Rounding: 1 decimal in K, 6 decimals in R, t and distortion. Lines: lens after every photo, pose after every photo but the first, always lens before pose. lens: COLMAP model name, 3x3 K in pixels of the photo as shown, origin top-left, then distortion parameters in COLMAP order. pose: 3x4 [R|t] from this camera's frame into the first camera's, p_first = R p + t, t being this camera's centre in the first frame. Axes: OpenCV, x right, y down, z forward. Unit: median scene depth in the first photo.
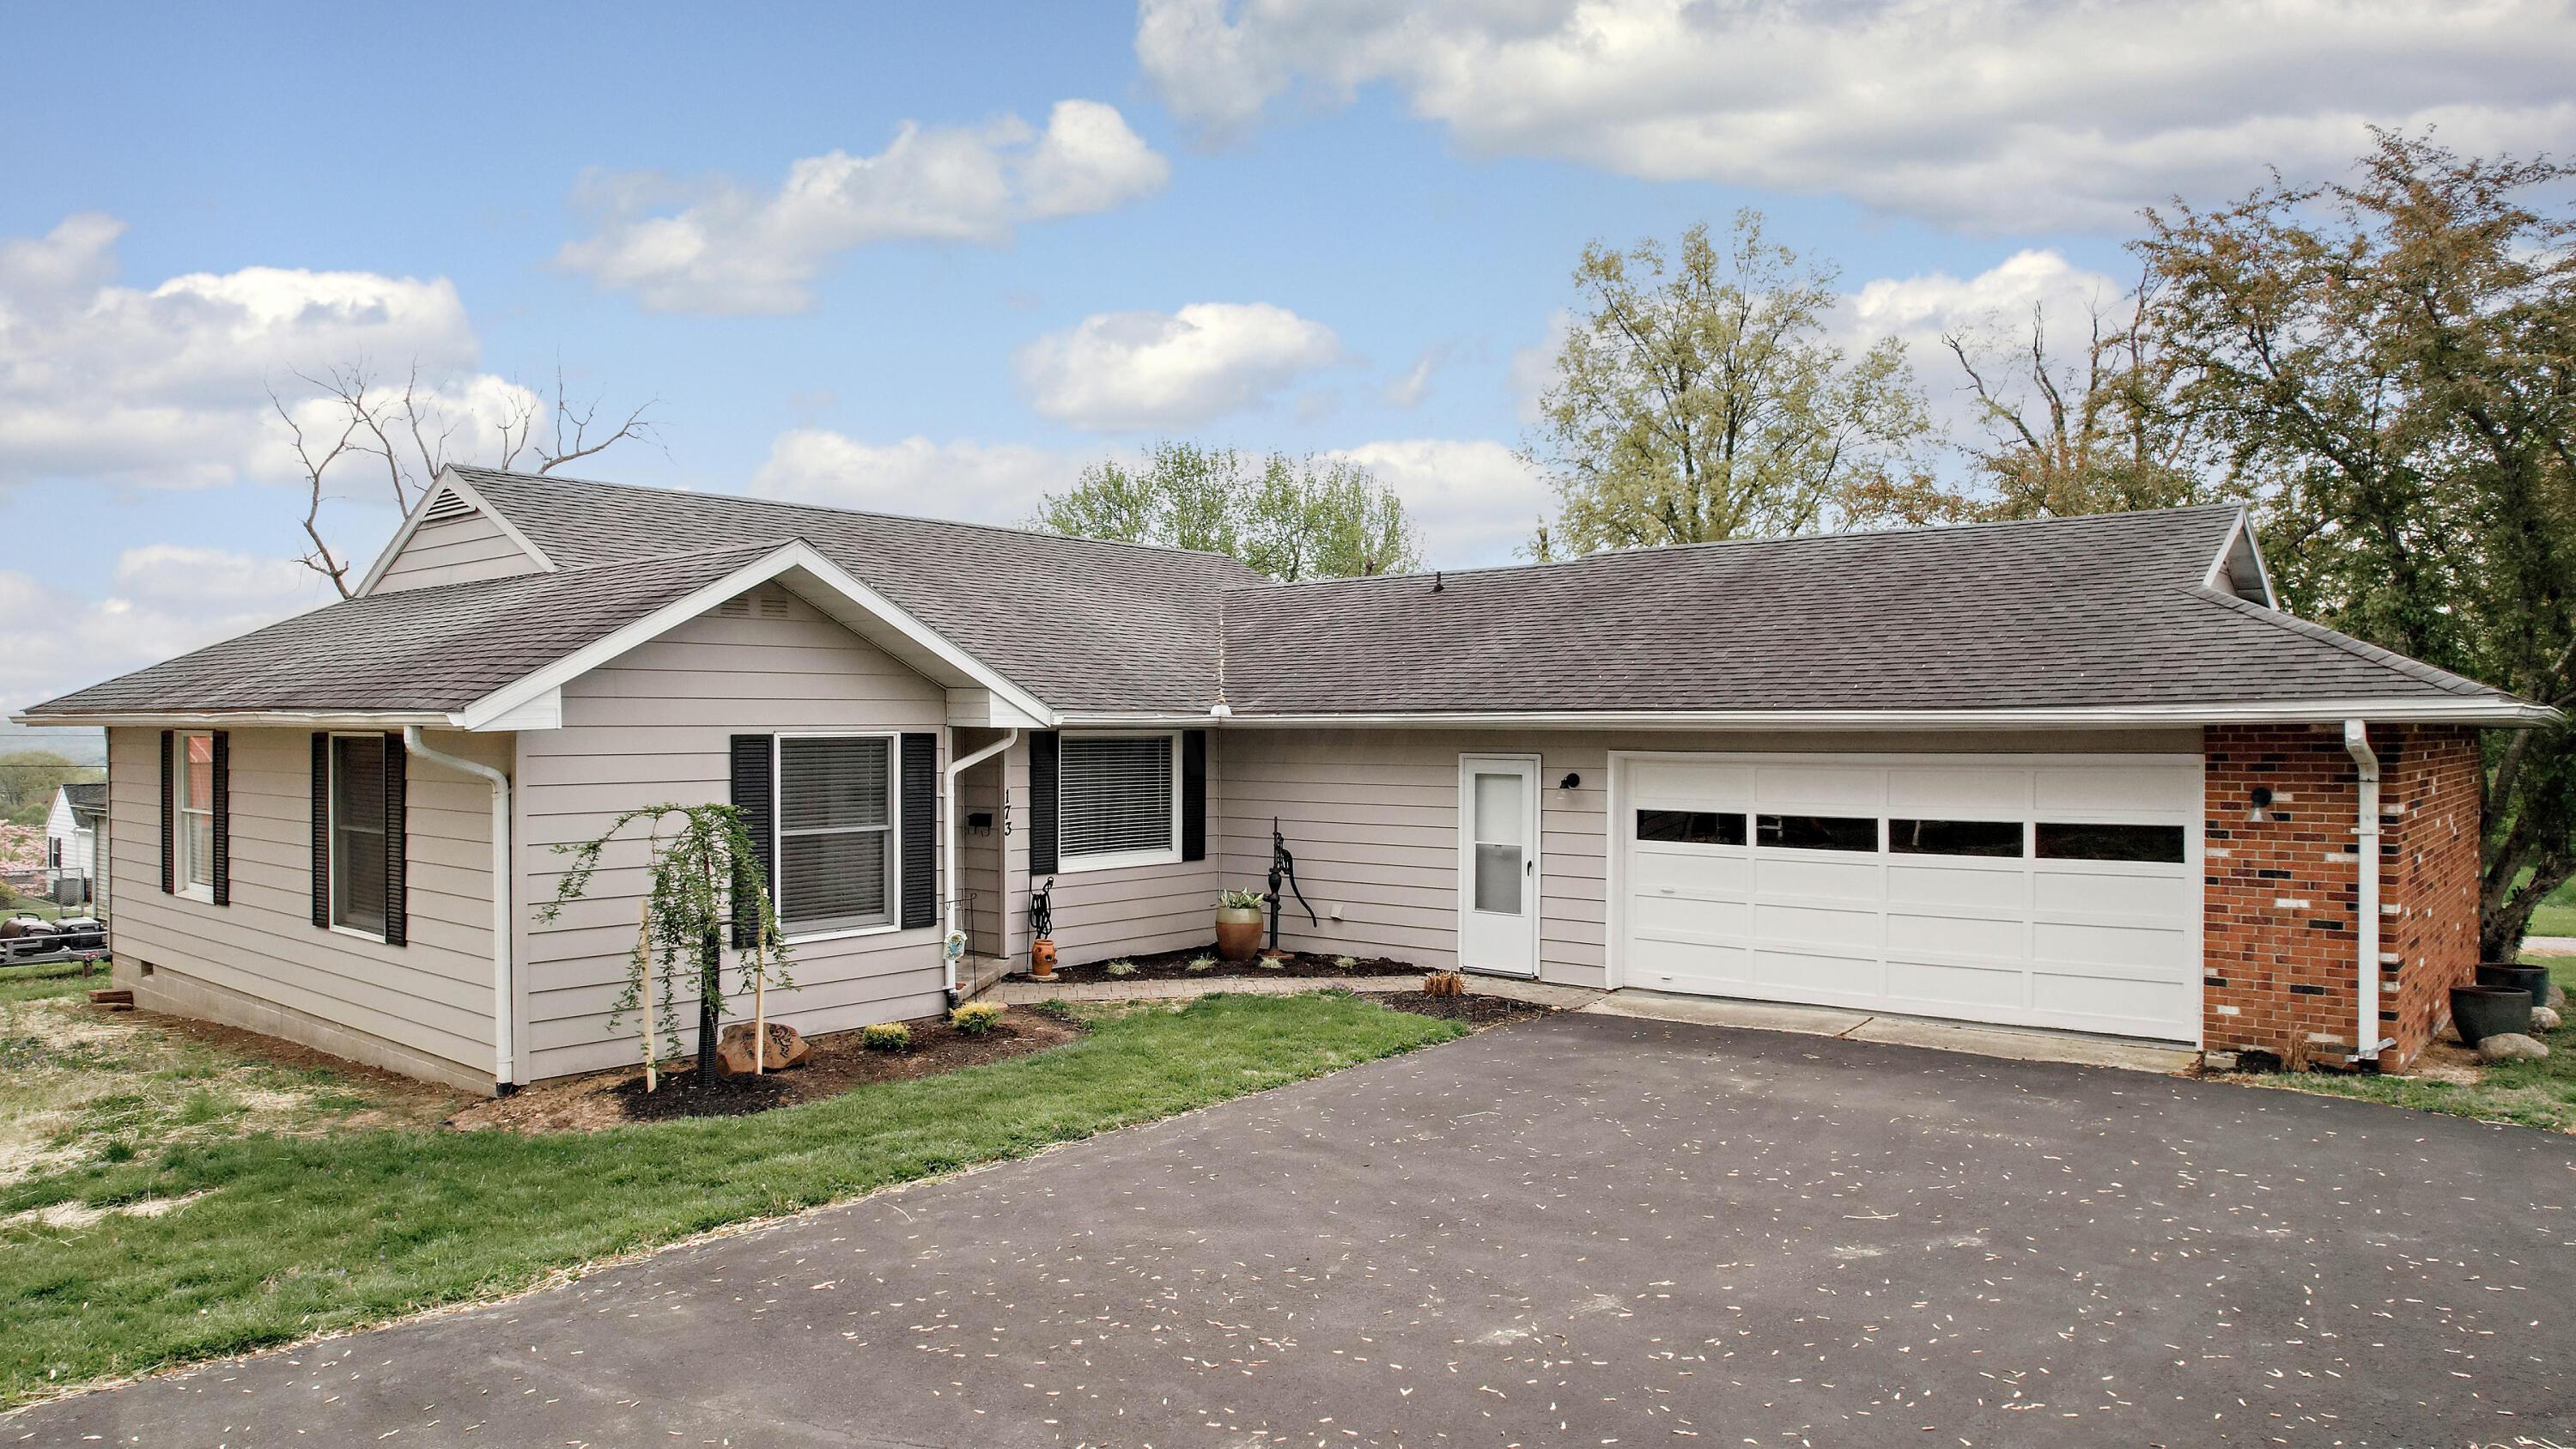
lens RADIAL K [[1643.0, 0, 1283.0], [0, 1643.0, 729.2], [0, 0, 1]] dist [-0.068335, 0.054496]
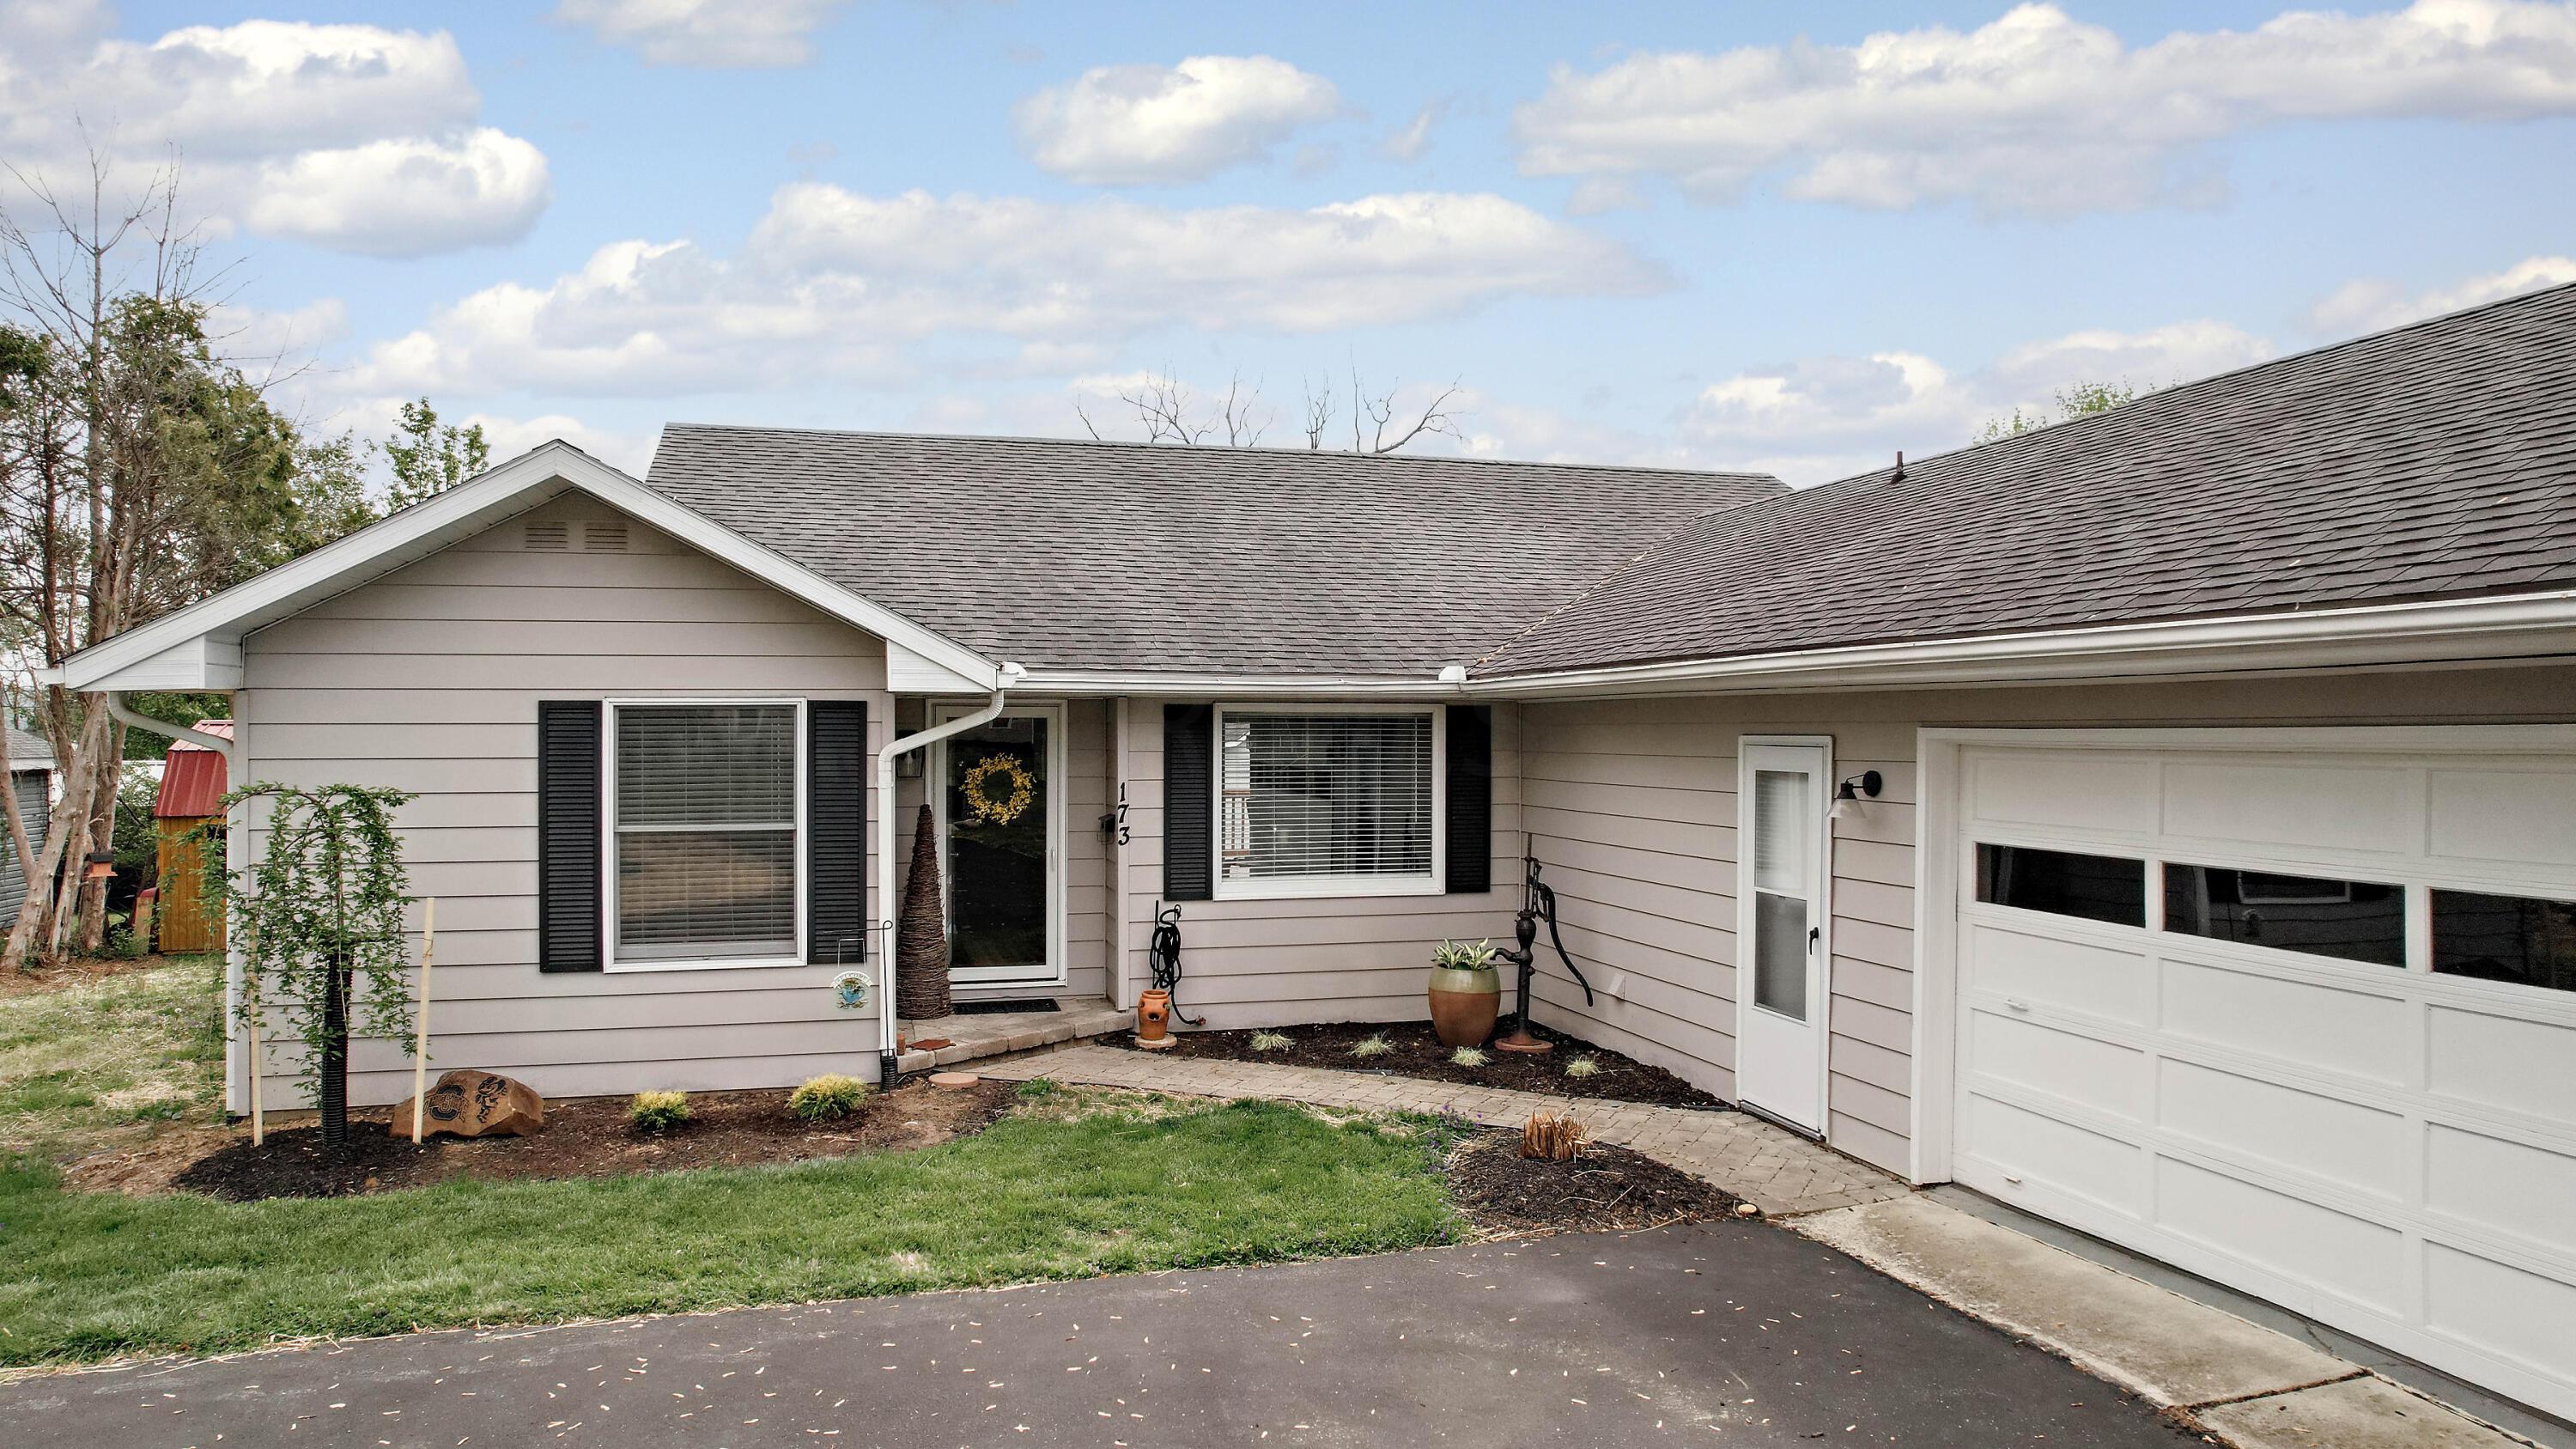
lens RADIAL K [[1643.0, 0, 1279.5], [0, 1643.0, 730.3], [0, 0, 1]] dist [-0.068335, 0.054496]
pose [[0.818923, 0.000459, -0.573903, 0.359915], [-0.001700, 0.999997, -0.001626, 0.016408], [0.573901, 0.002307, 0.818922, 0.500000]]
